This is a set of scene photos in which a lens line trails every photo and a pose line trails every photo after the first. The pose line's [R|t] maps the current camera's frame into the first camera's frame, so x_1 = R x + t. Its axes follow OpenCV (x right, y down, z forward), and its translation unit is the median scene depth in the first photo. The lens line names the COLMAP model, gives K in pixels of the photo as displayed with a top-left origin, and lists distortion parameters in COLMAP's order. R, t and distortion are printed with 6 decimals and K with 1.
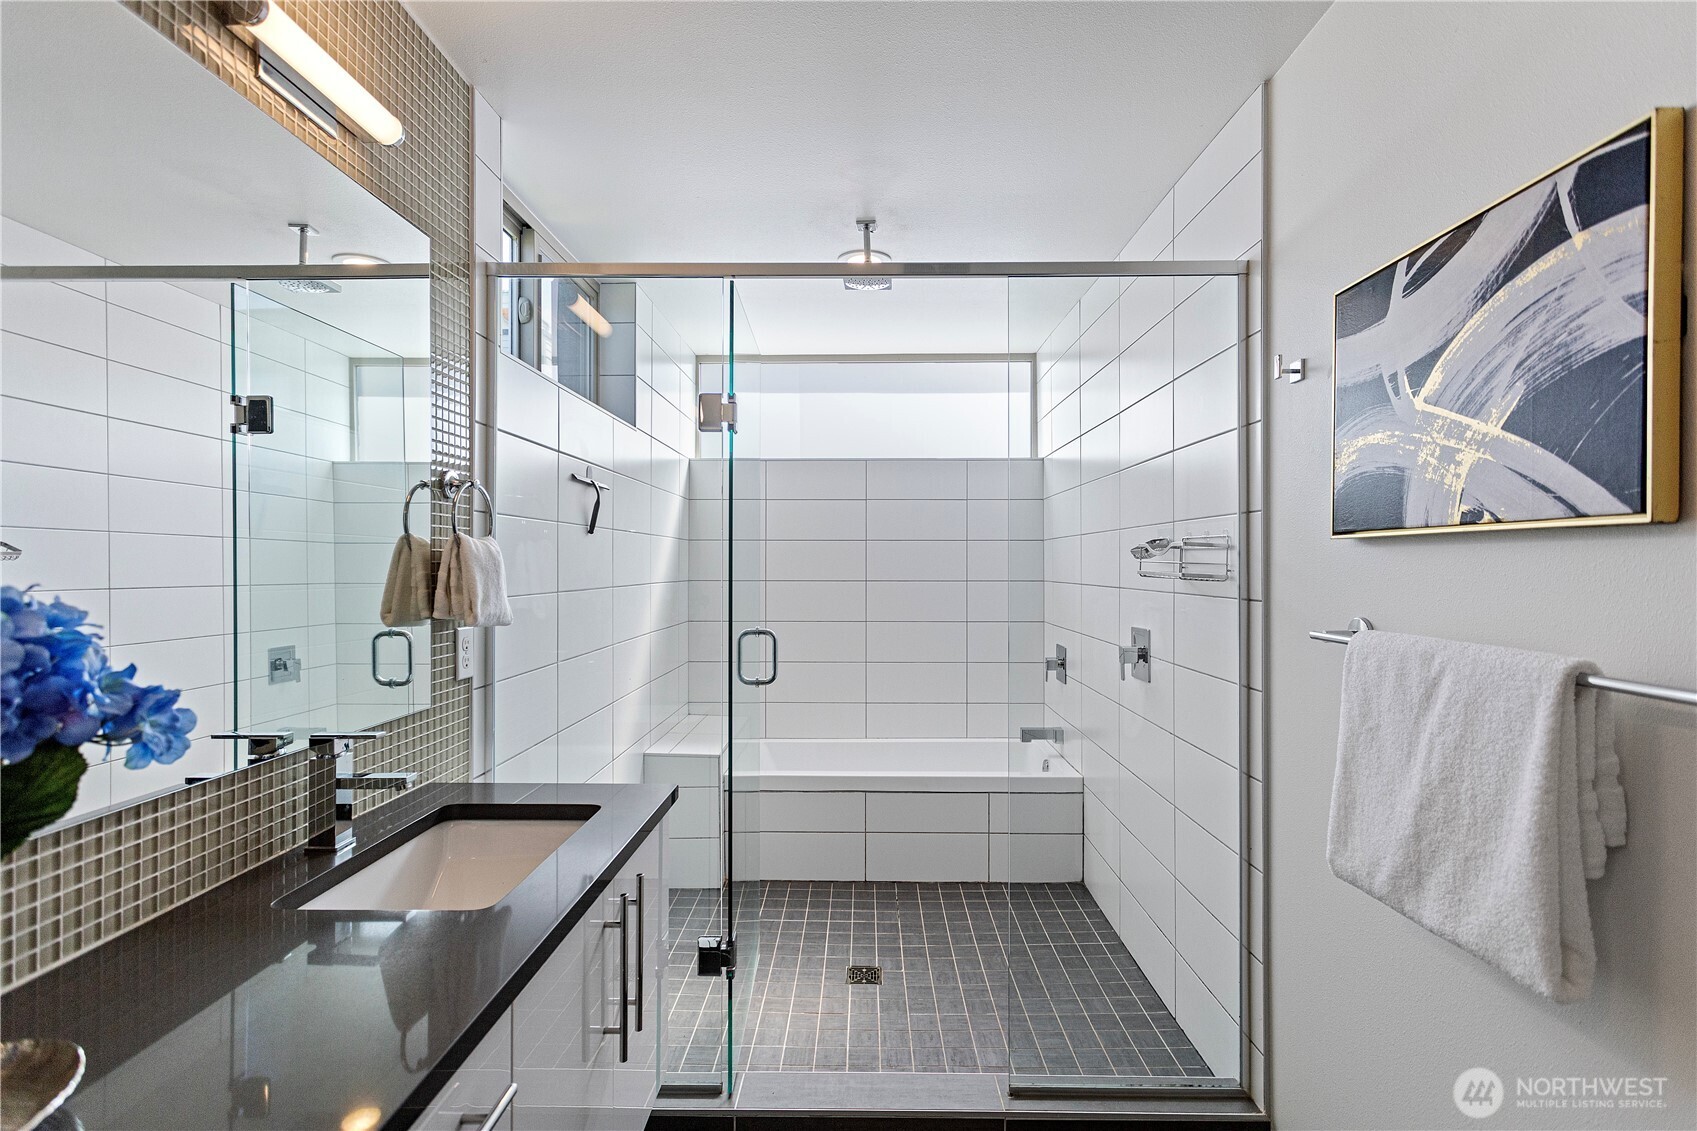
lens RADIAL K [[821.2, 0, 860.7], [0, 821.2, 559.8], [0, 0, 1]] dist [0.000438, 0.002196]
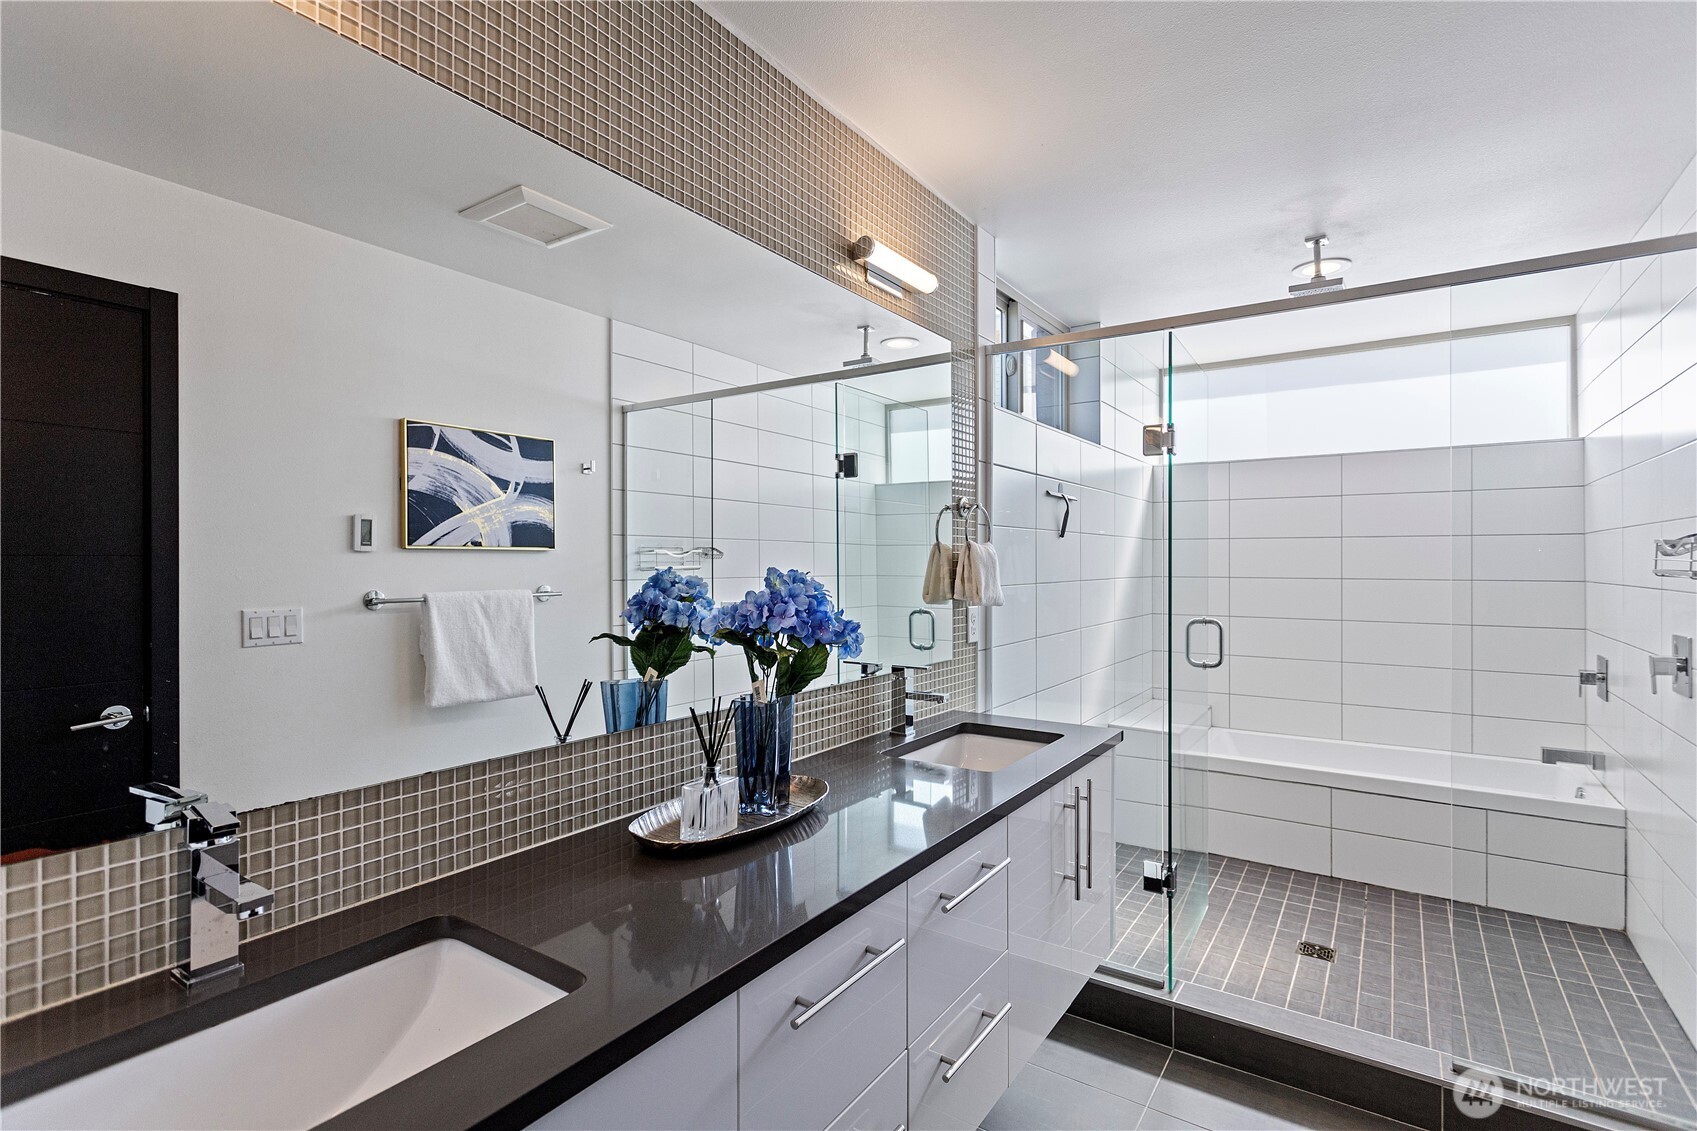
lens RADIAL K [[821.2, 0, 851.8], [0, 821.2, 558.7], [0, 0, 1]] dist [0.000438, 0.002196]
pose [[0.837124, -0.001668, -0.547011, 0.092186], [0.003188, 0.999993, 0.001829, -0.003055], [0.547004, -0.003275, 0.837124, -0.231881]]
